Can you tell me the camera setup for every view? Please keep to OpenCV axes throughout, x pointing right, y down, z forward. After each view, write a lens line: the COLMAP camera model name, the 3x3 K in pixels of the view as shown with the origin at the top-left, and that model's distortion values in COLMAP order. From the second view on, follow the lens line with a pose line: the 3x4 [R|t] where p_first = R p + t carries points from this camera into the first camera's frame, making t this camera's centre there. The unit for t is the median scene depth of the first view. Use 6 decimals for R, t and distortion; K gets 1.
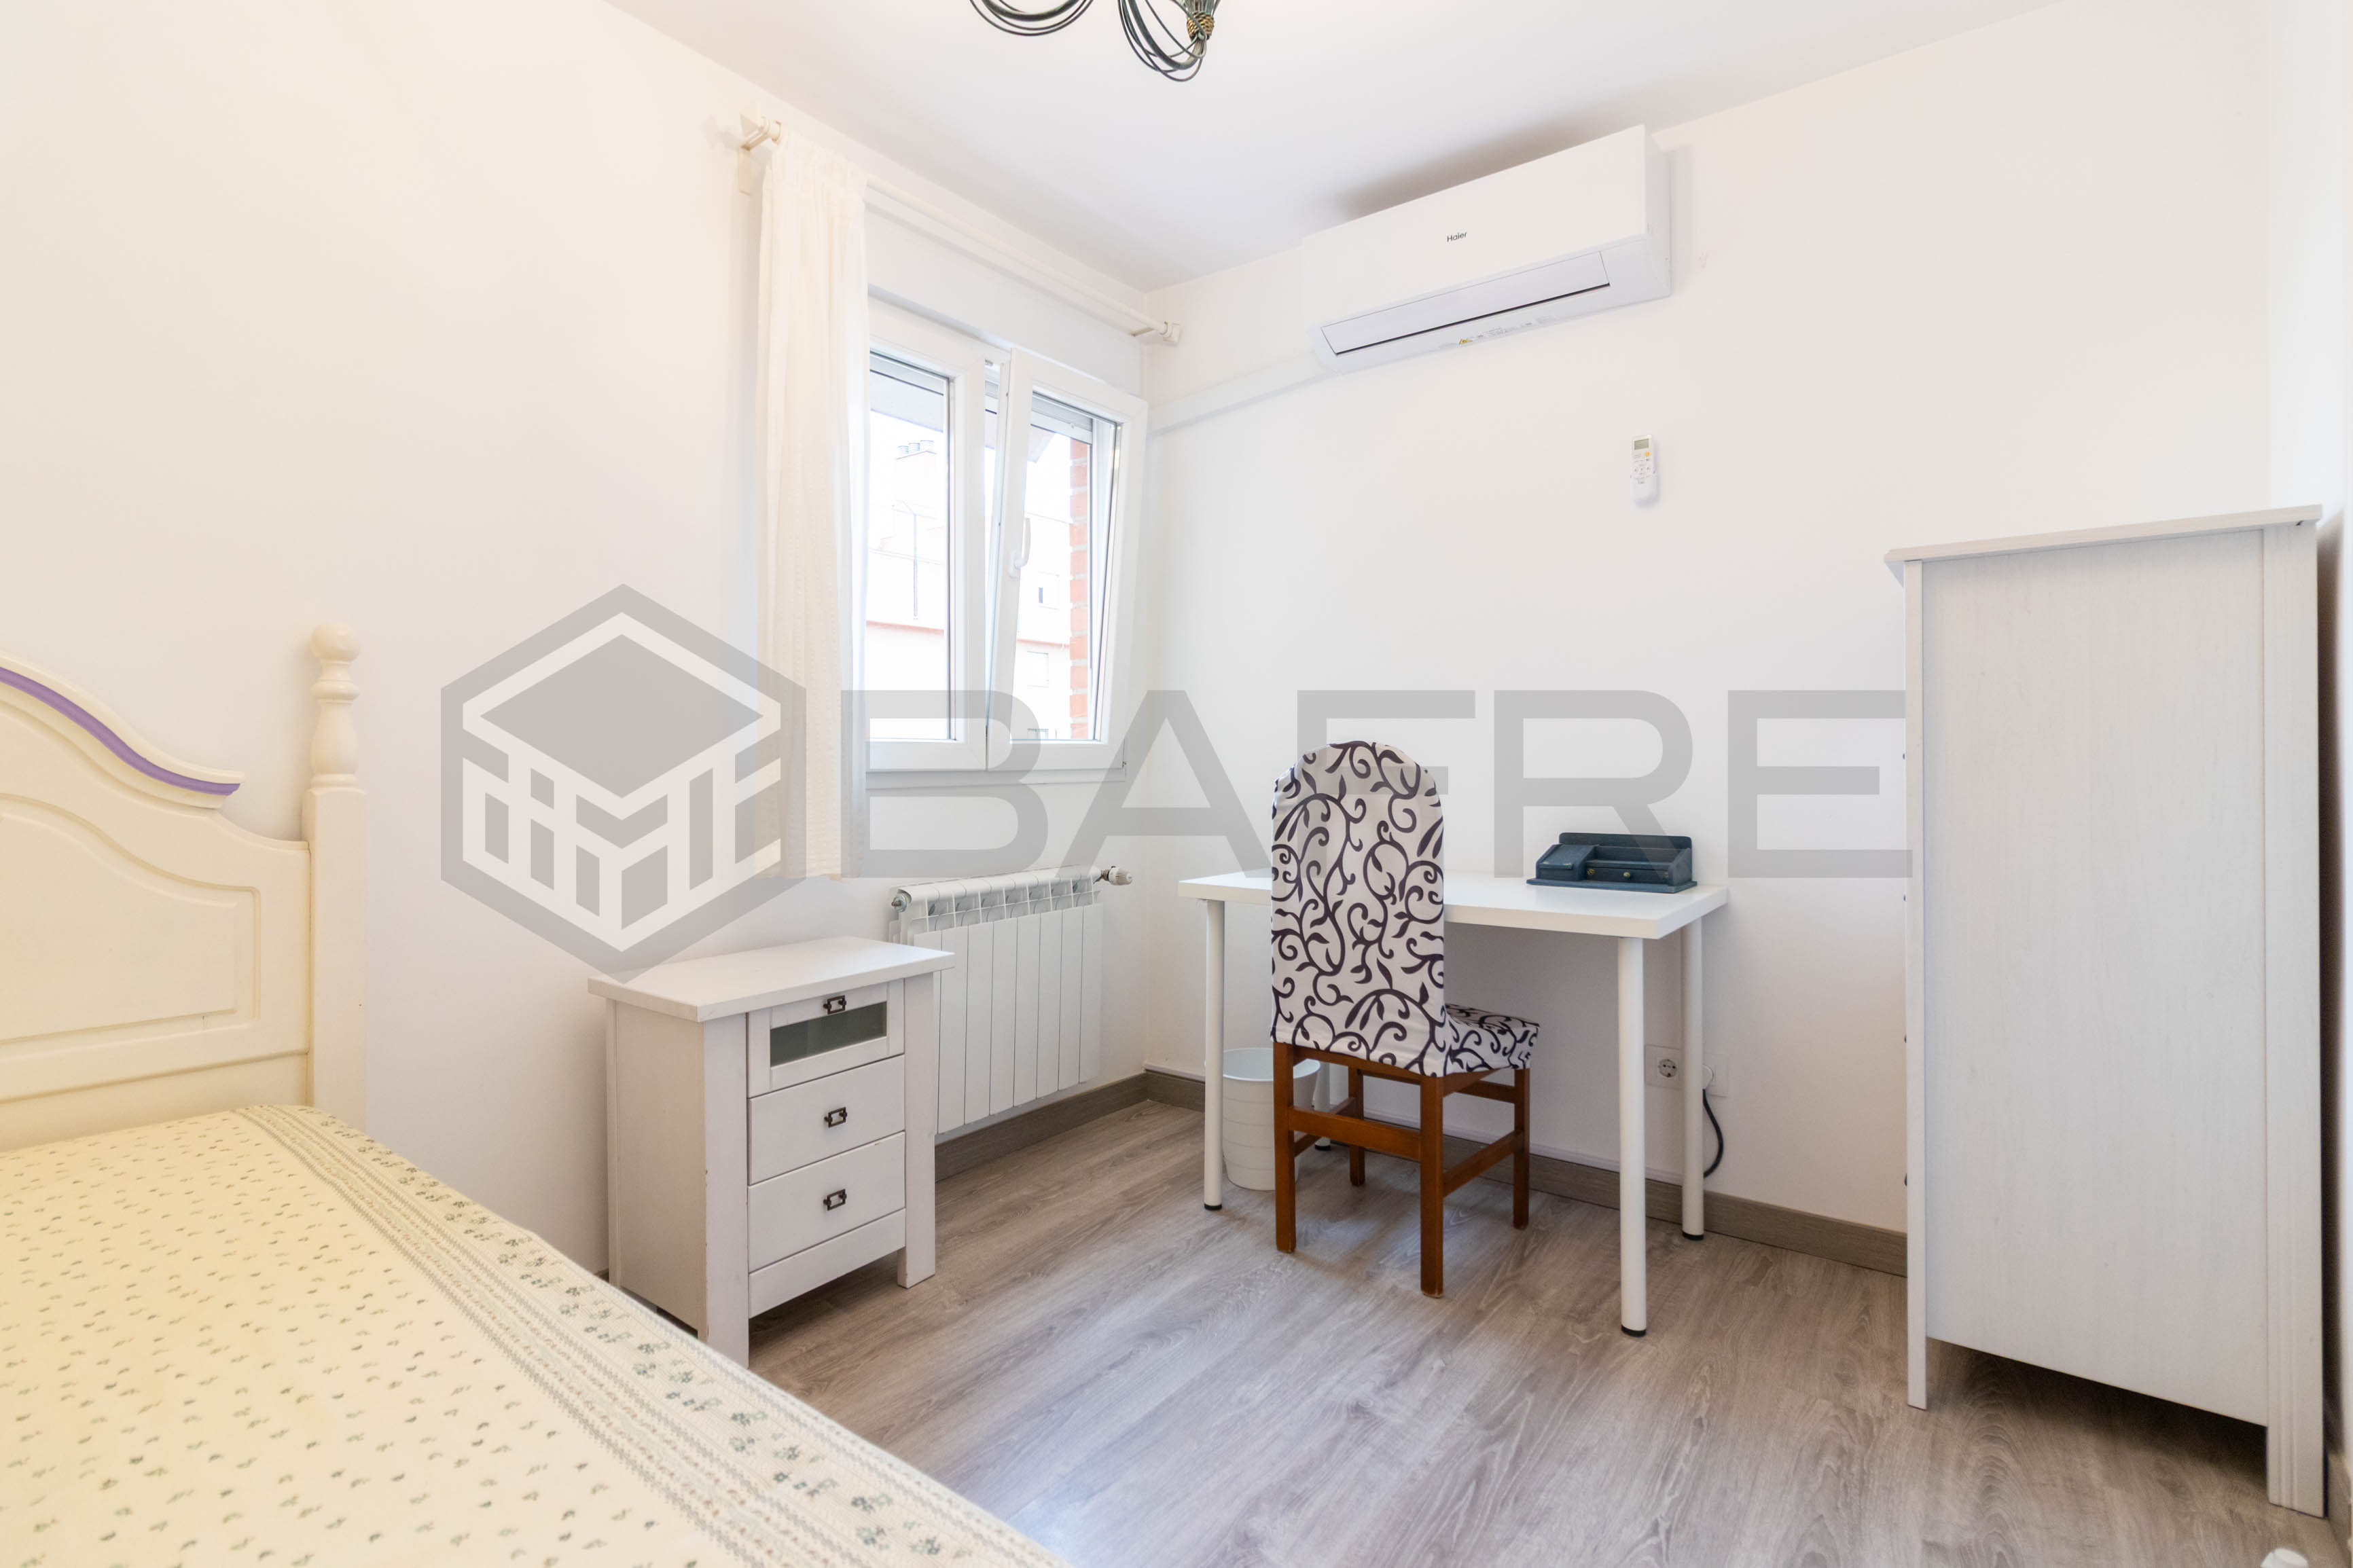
lens RADIAL K [[1086.1, 0, 1173.5], [0, 1086.1, 768.8], [0, 0, 1]] dist [-0.001285, -0.000017]
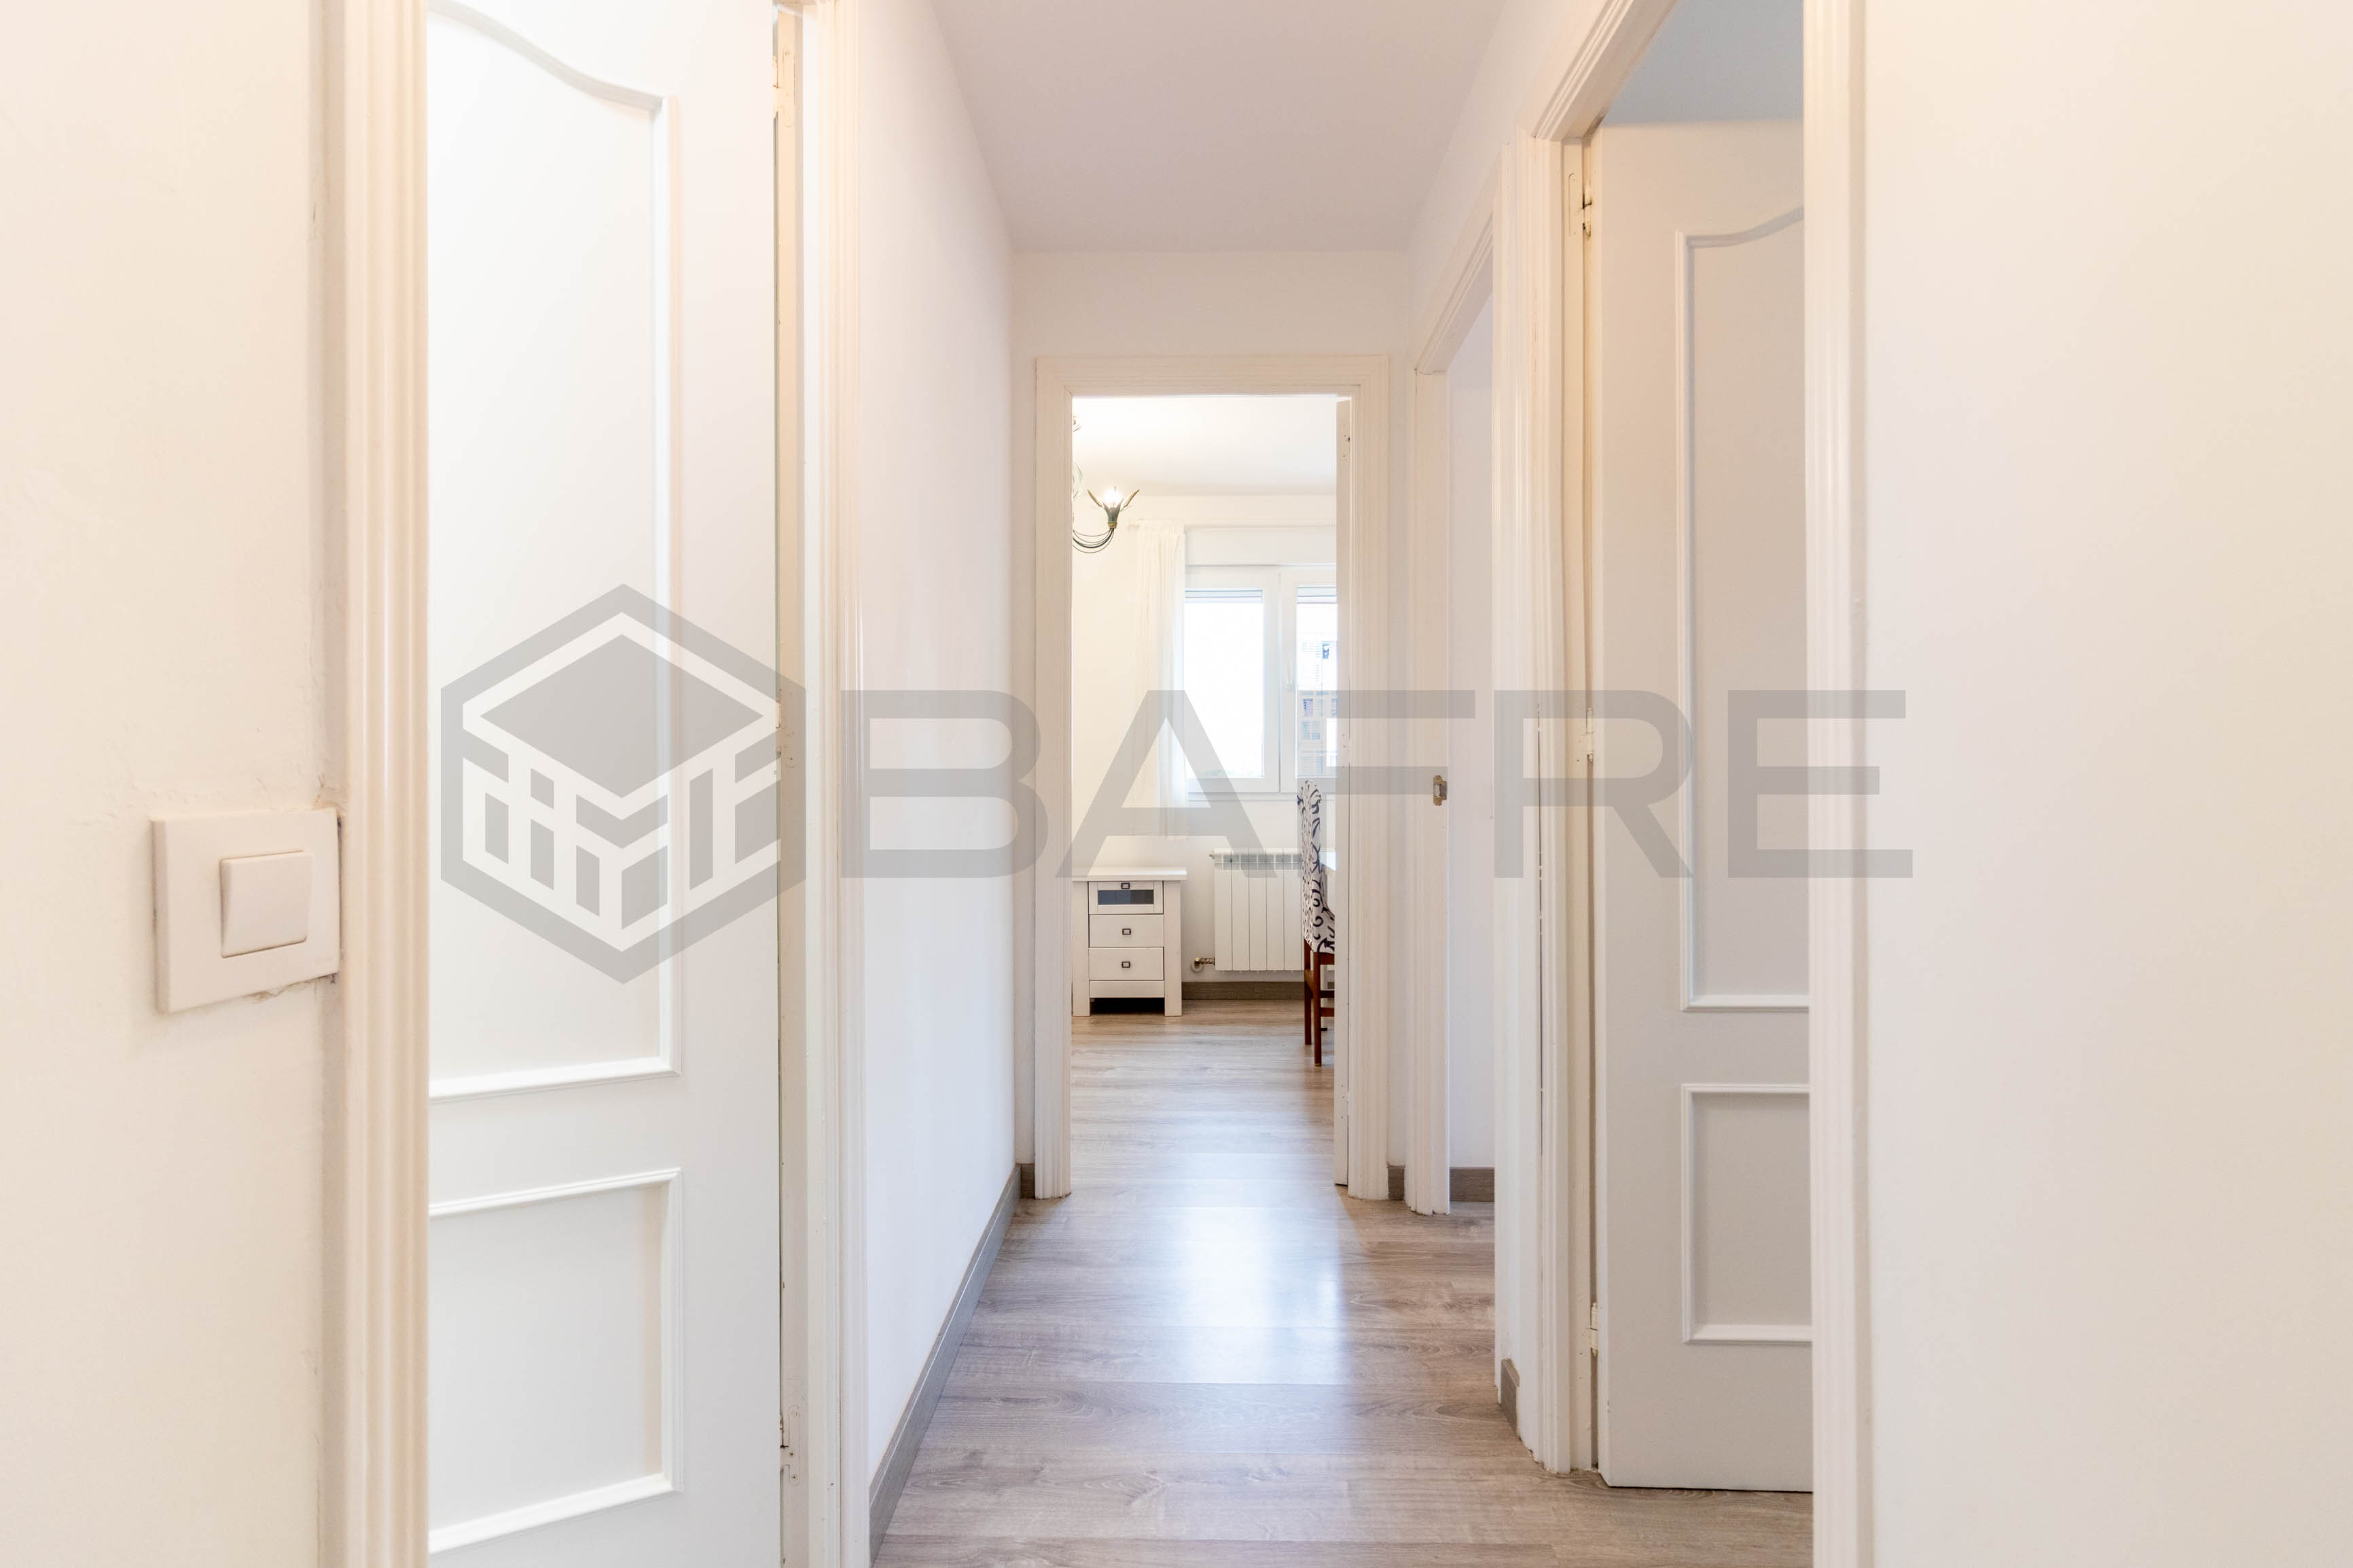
lens RADIAL K [[1086.9, 0, 1176.5], [0, 1086.9, 784.0], [0, 0, 1]] dist [0.001864, 0.000667]
pose [[0.588316, 0.009592, -0.808574, 1.570321], [-0.008893, 0.999946, 0.005392, -0.026546], [0.808582, 0.004018, 0.588370, -0.328249]]
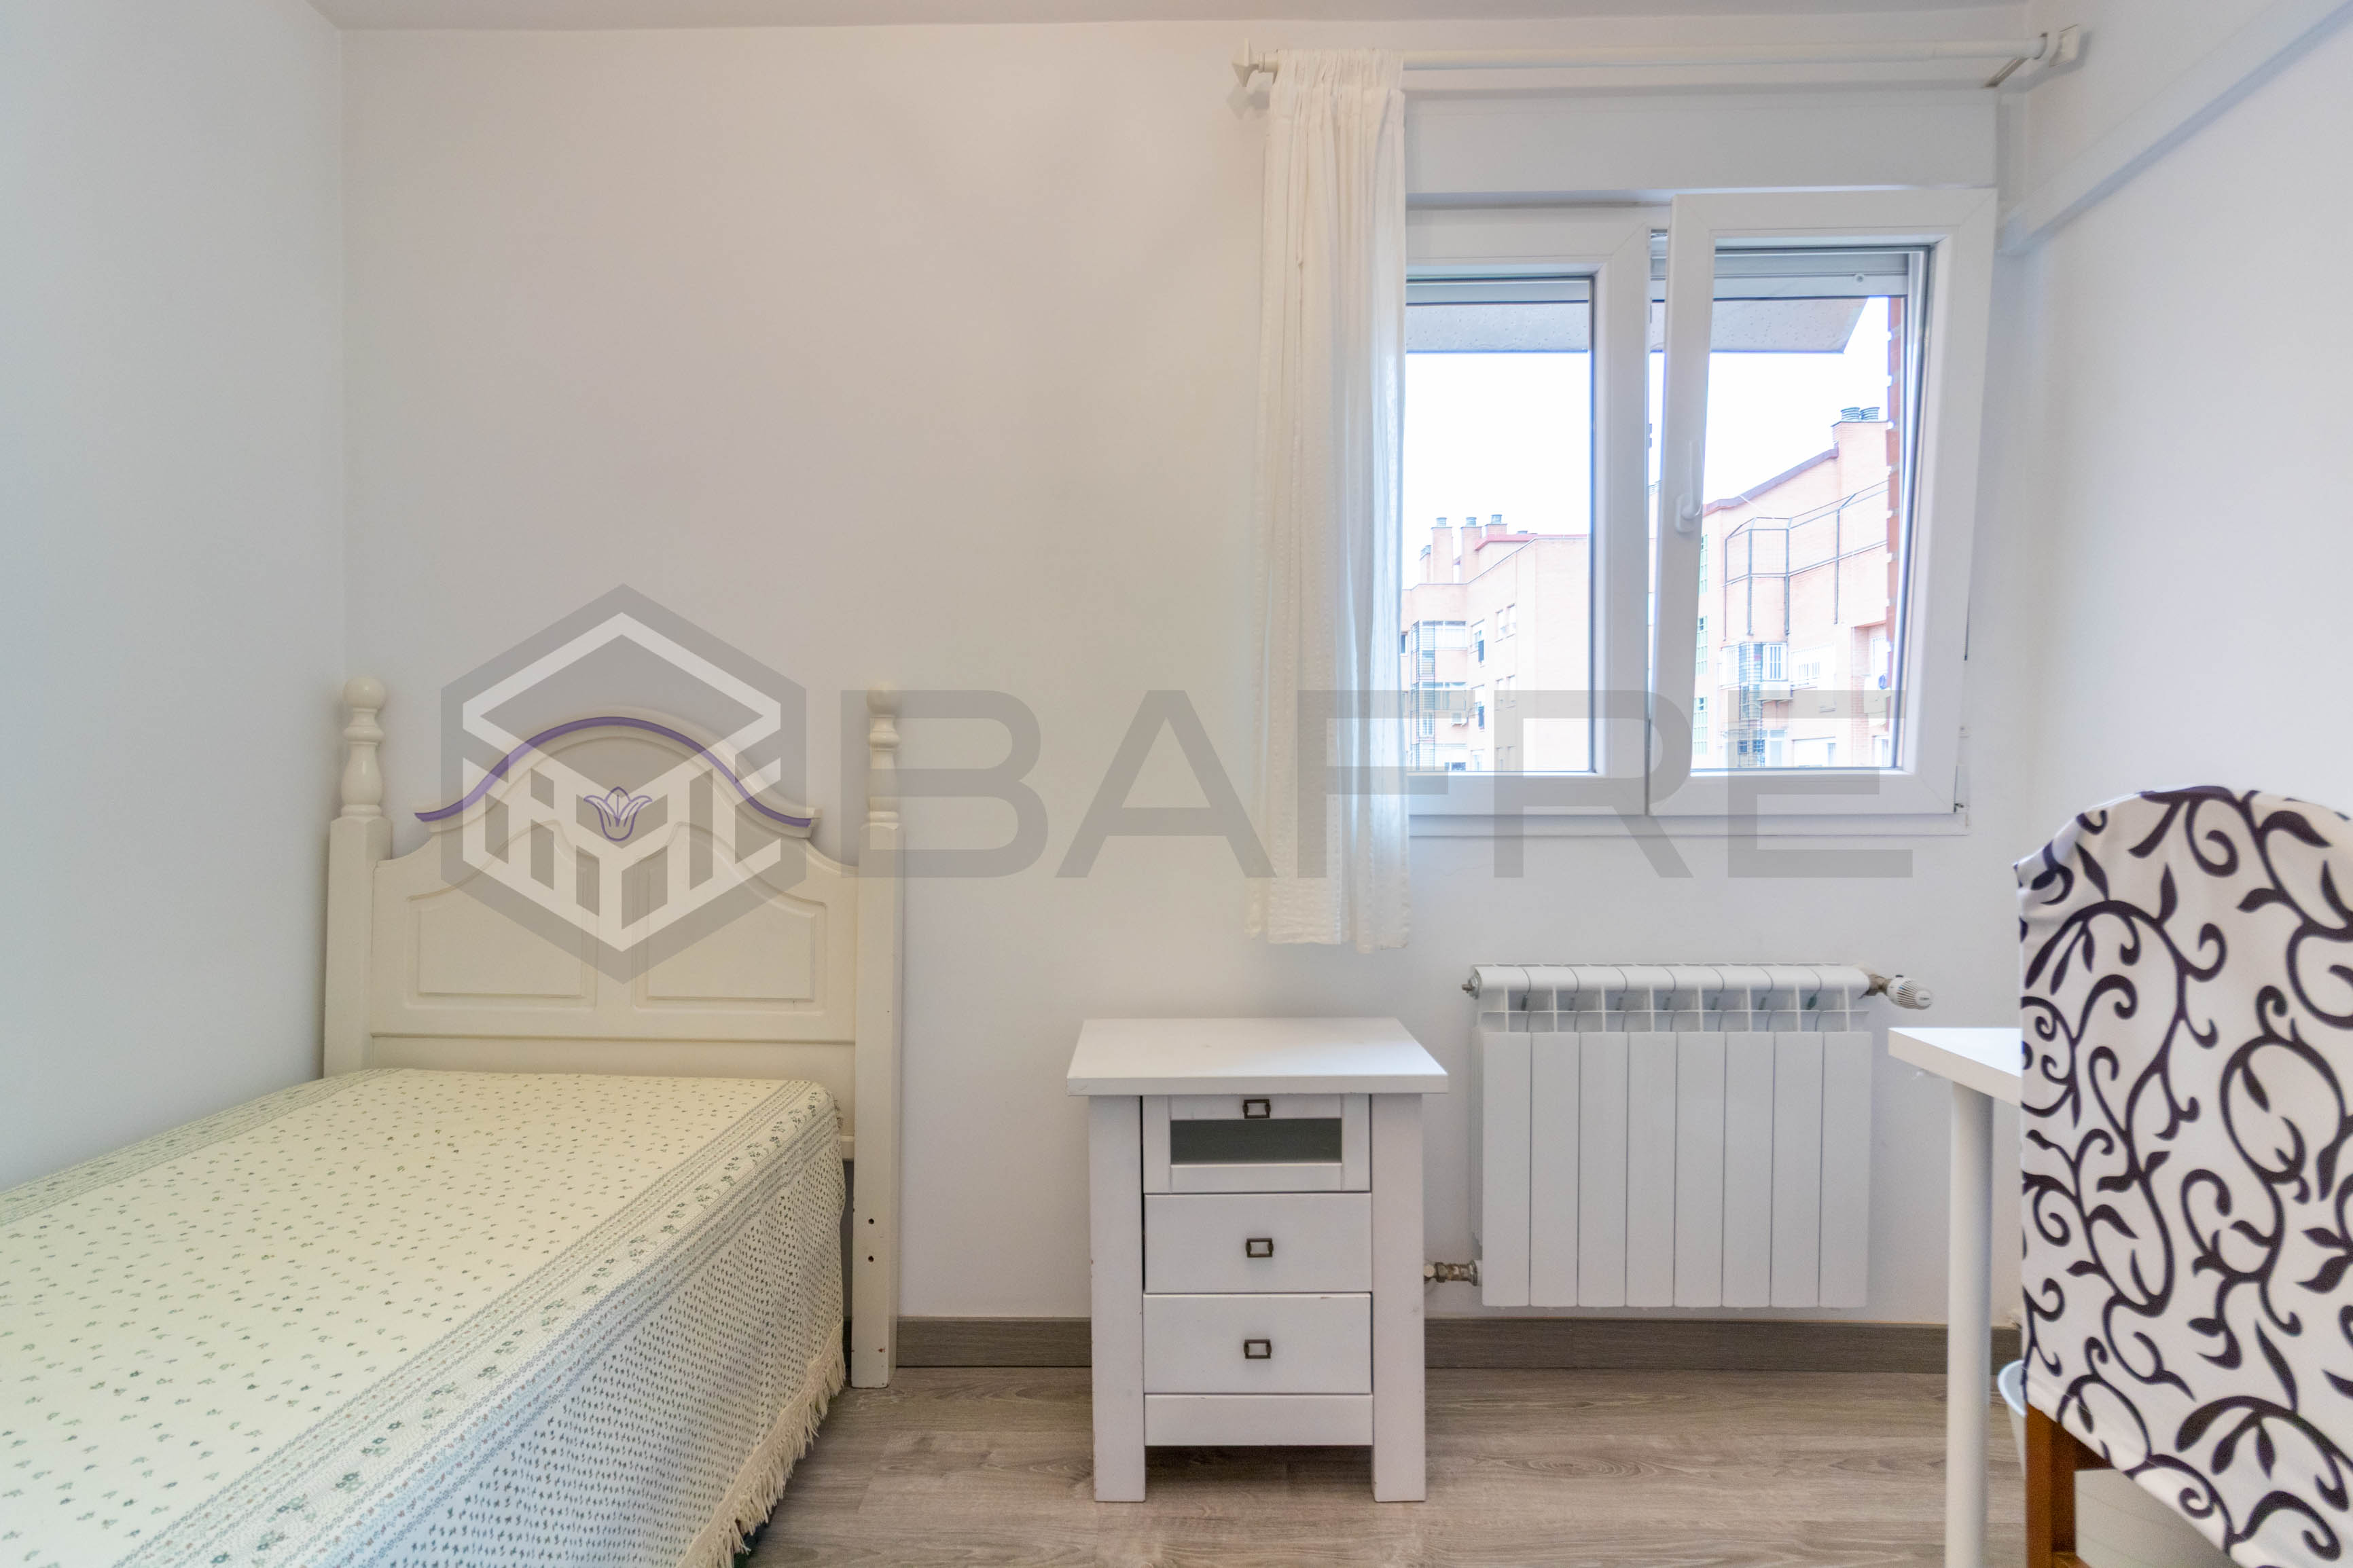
lens RADIAL K [[1086.9, 0, 1176.5], [0, 1086.9, 784.0], [0, 0, 1]] dist [0.001864, 0.000667]
pose [[0.588388, 0.009871, -0.808519, 0.272668], [-0.007391, 0.999949, 0.006829, -0.026218], [0.808545, 0.001957, 0.588431, 0.422515]]
